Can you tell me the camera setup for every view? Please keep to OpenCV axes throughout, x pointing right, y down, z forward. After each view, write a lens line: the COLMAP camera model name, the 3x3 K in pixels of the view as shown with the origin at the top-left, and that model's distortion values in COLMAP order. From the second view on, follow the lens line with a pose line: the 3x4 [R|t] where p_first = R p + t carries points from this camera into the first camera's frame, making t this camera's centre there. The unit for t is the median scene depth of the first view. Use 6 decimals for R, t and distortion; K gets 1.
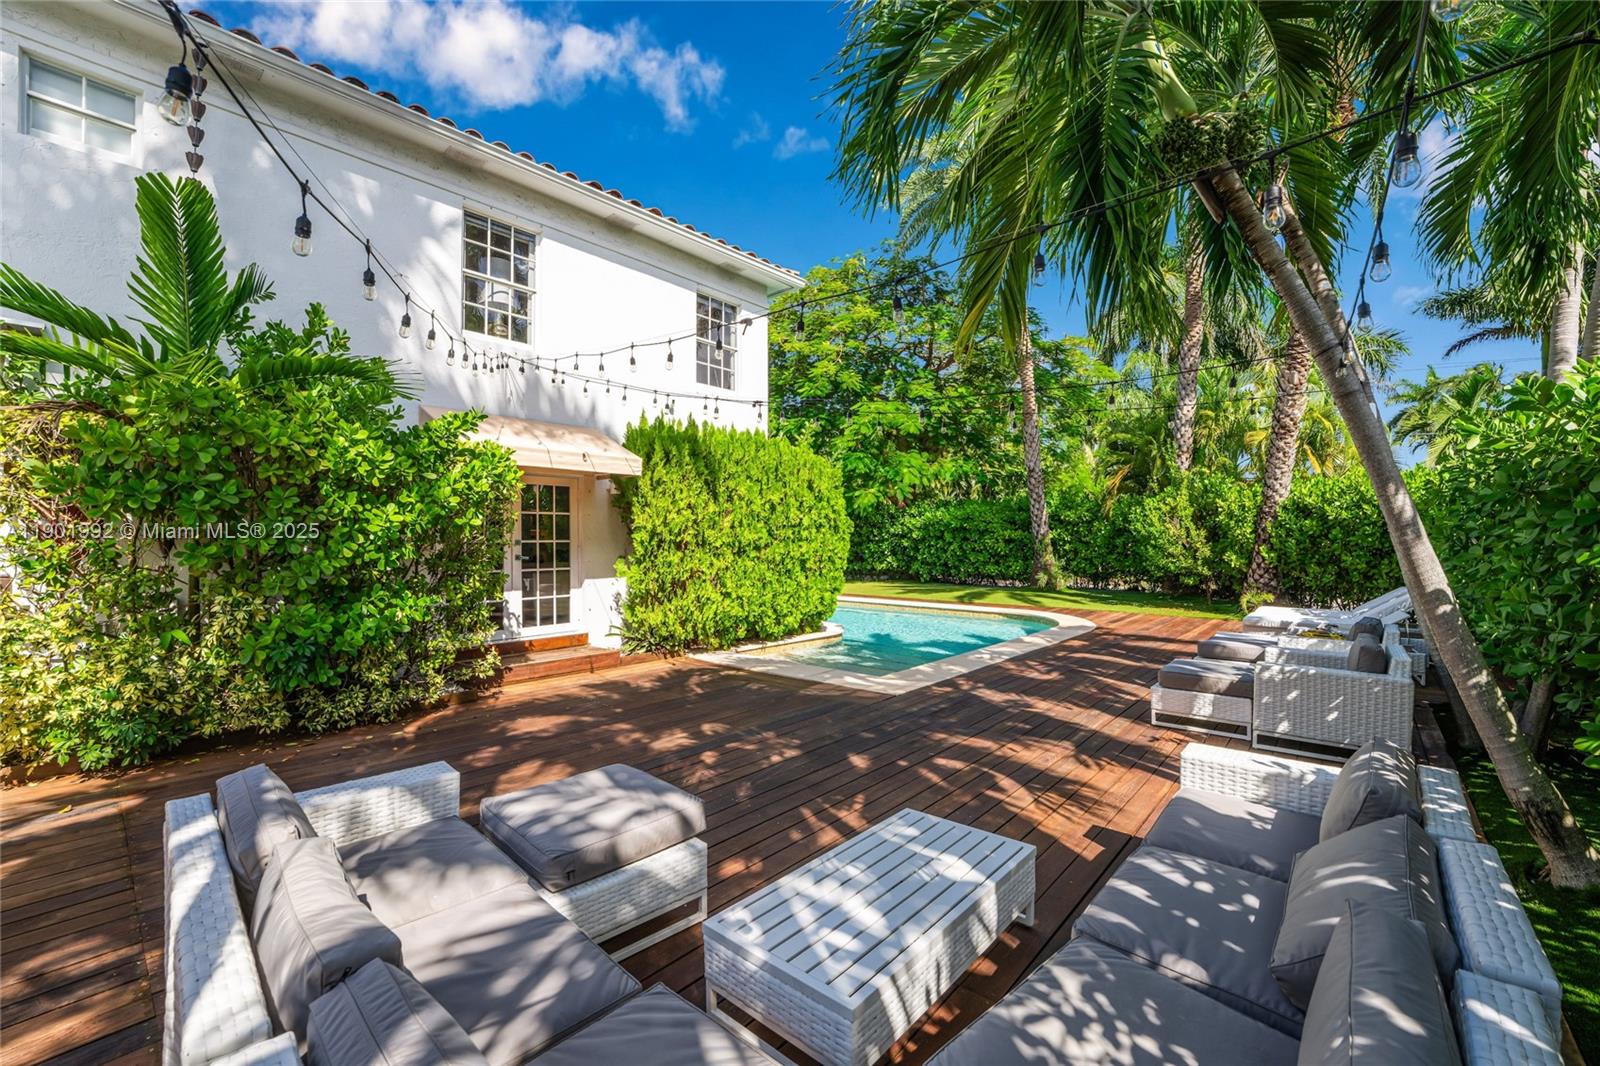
lens RADIAL K [[652.8, 0, 825.7], [0, 652.8, 538.1], [0, 0, 1]] dist [-0.024388, 0.005732]
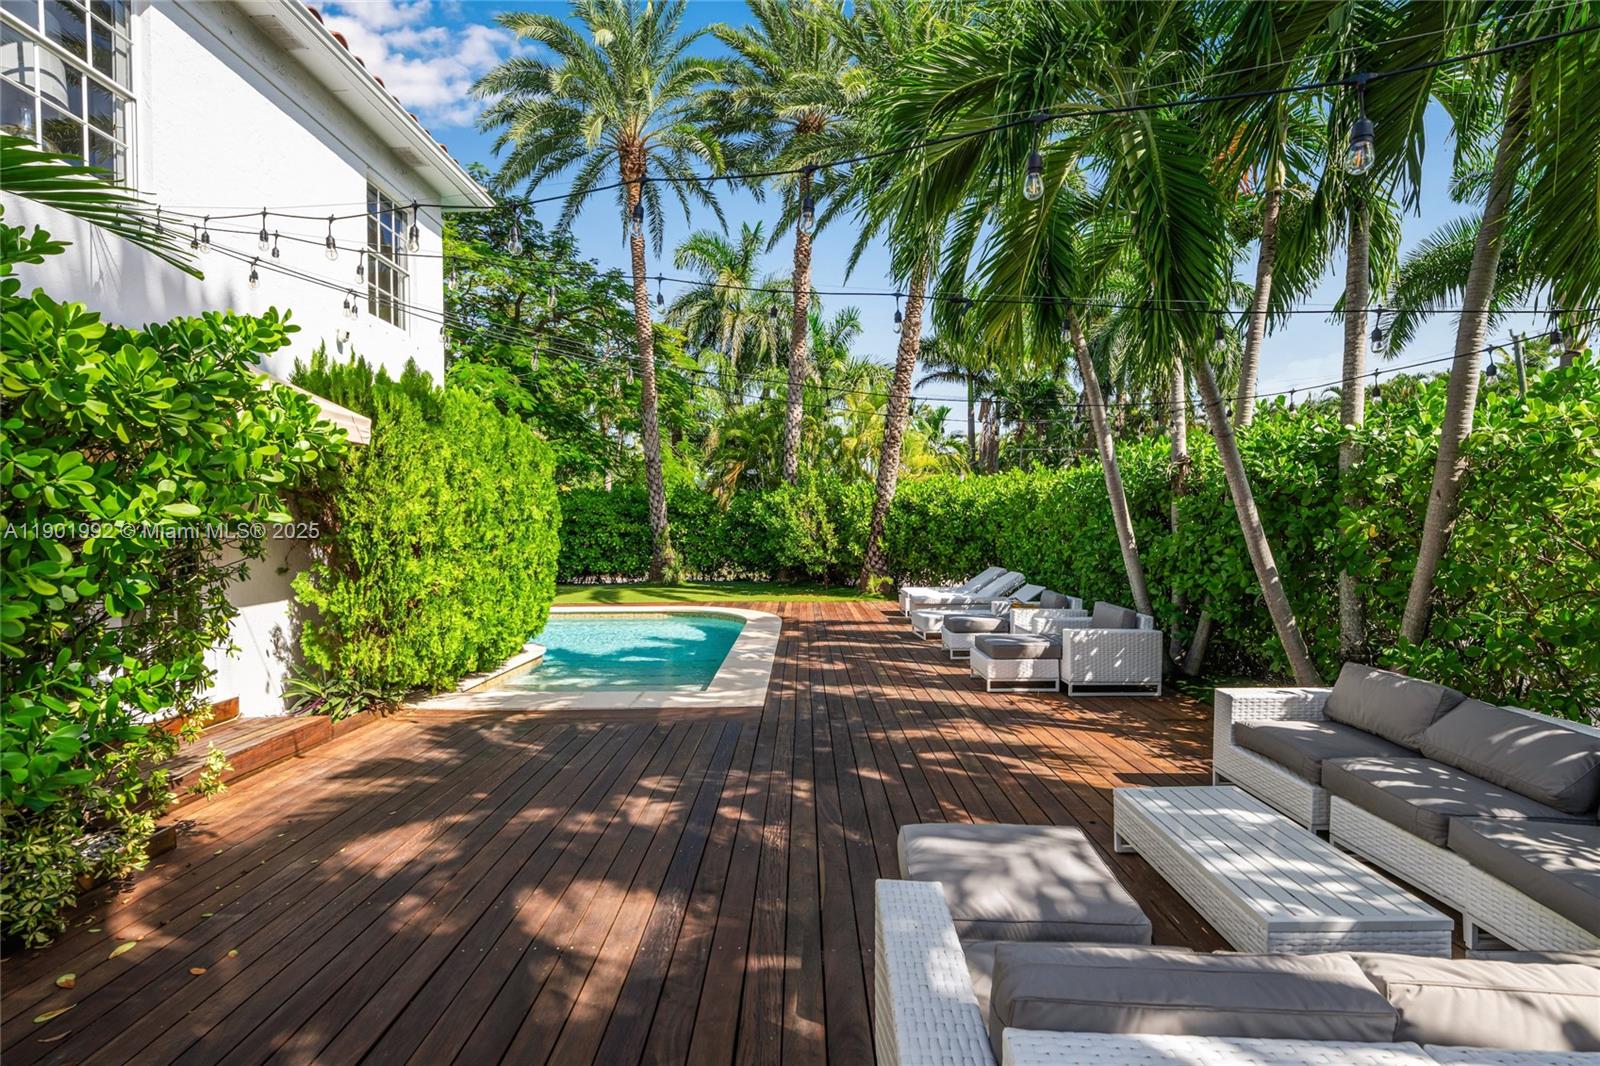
lens RADIAL K [[702.4, 0, 790.3], [0, 702.4, 539.5], [0, 0, 1]] dist [-0.004881, 0.002545]
pose [[0.765756, -0.016533, 0.642919, -0.288979], [0.006958, 0.999824, 0.017424, -0.006974], [-0.643094, -0.008869, 0.765736, 0.125976]]
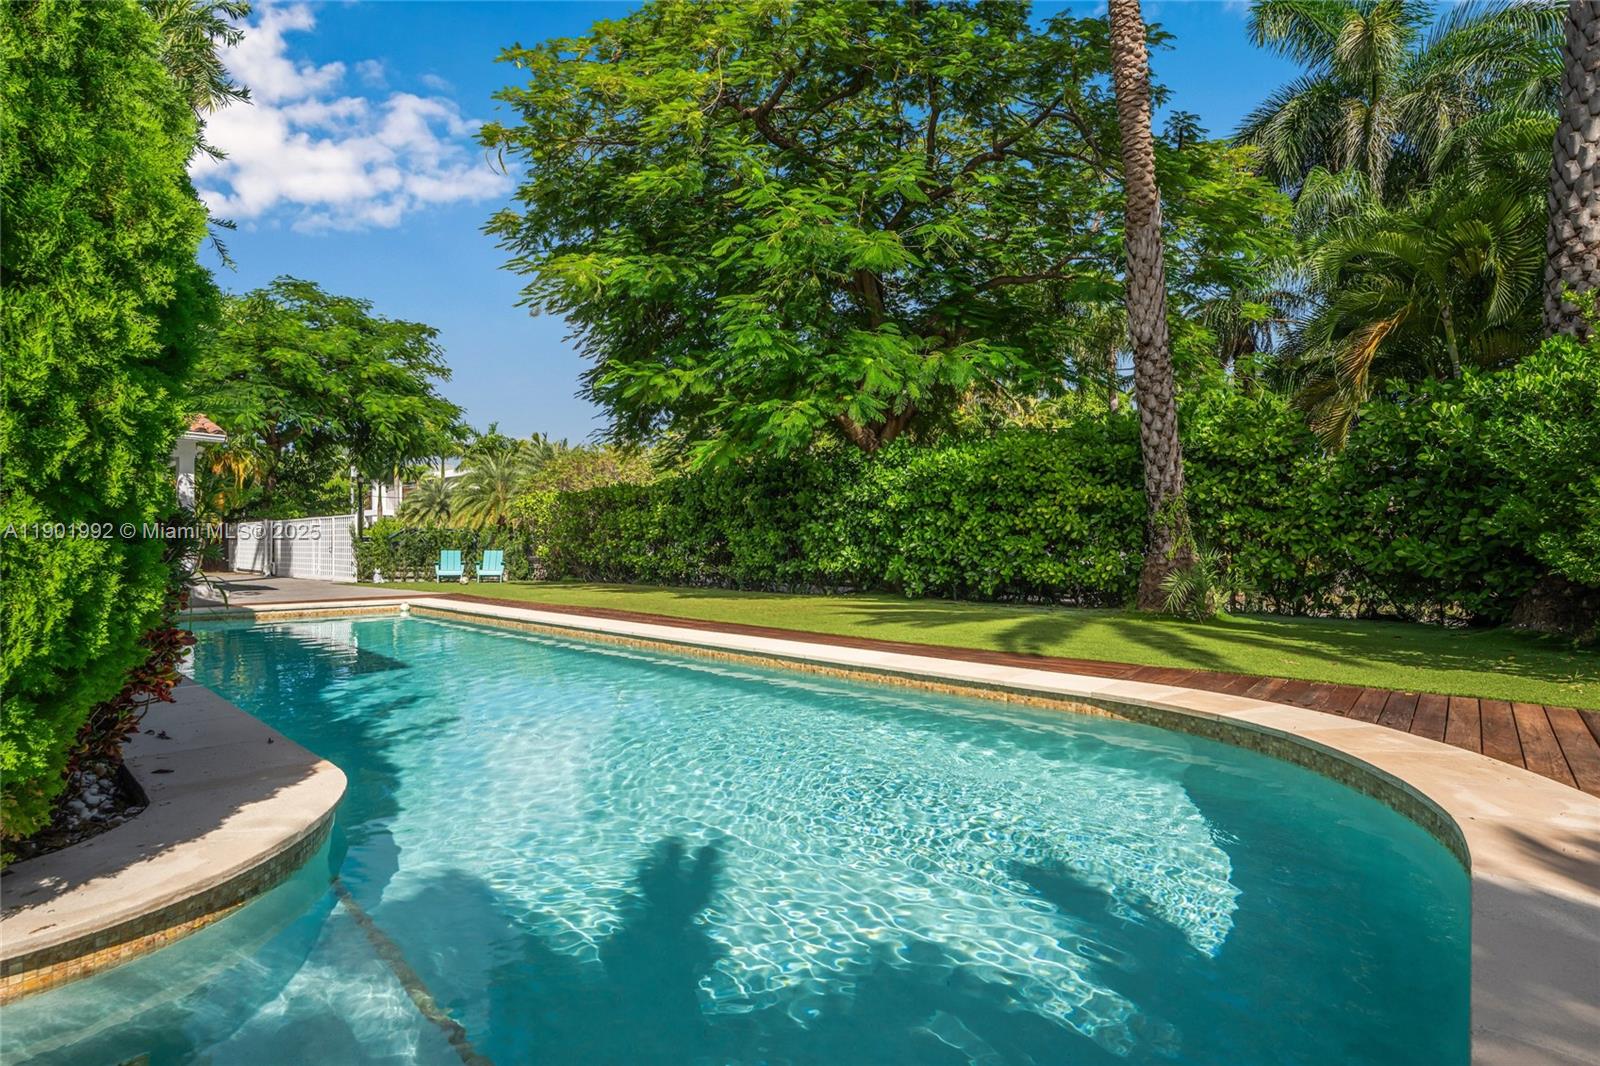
lens RADIAL K [[702.4, 0, 827.4], [0, 702.4, 556.8], [0, 0, 1]] dist [-0.004881, 0.002545]
pose [[0.999636, 0.005204, -0.026468, 0.171673], [-0.005082, 0.999976, 0.004702, 0.059493], [0.026491, -0.004566, 0.999639, 0.786260]]
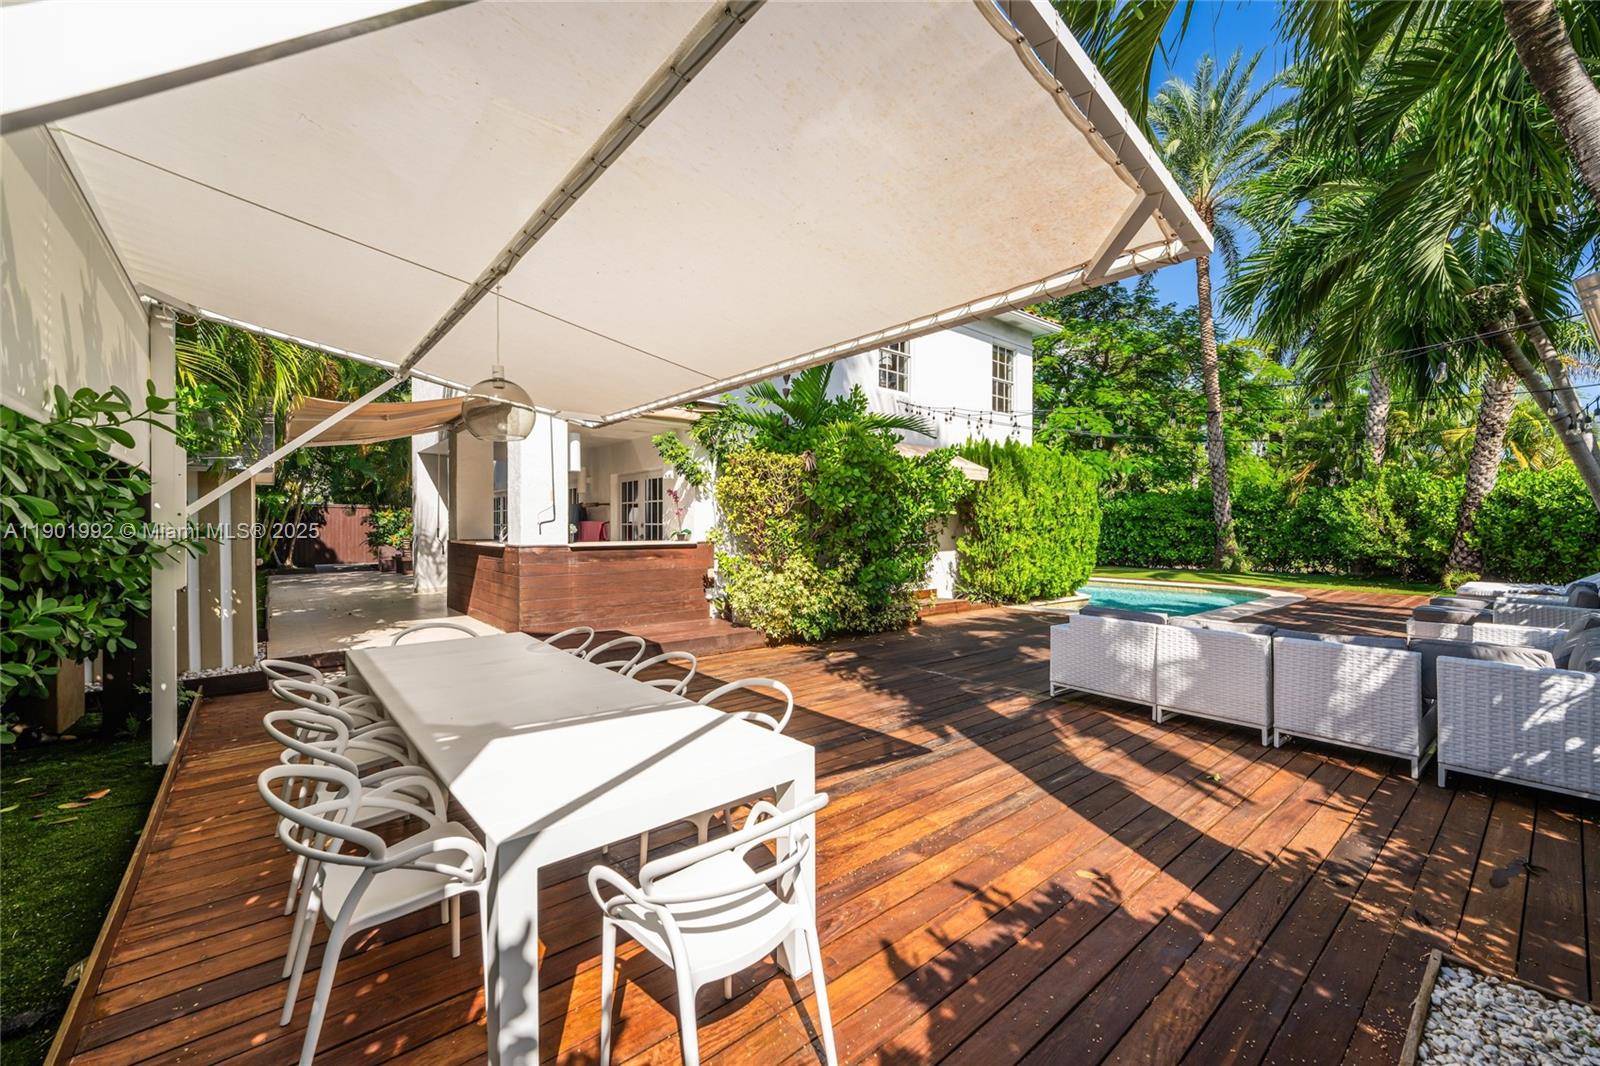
lens RADIAL K [[652.8, 0, 776.2], [0, 652.8, 535.8], [0, 0, 1]] dist [-0.024388, 0.005732]
pose [[0.981217, 0.004546, -0.192852, -0.325098], [-0.002174, 0.999919, 0.012511, 0.007170], [0.192894, -0.011857, 0.981148, -0.372093]]
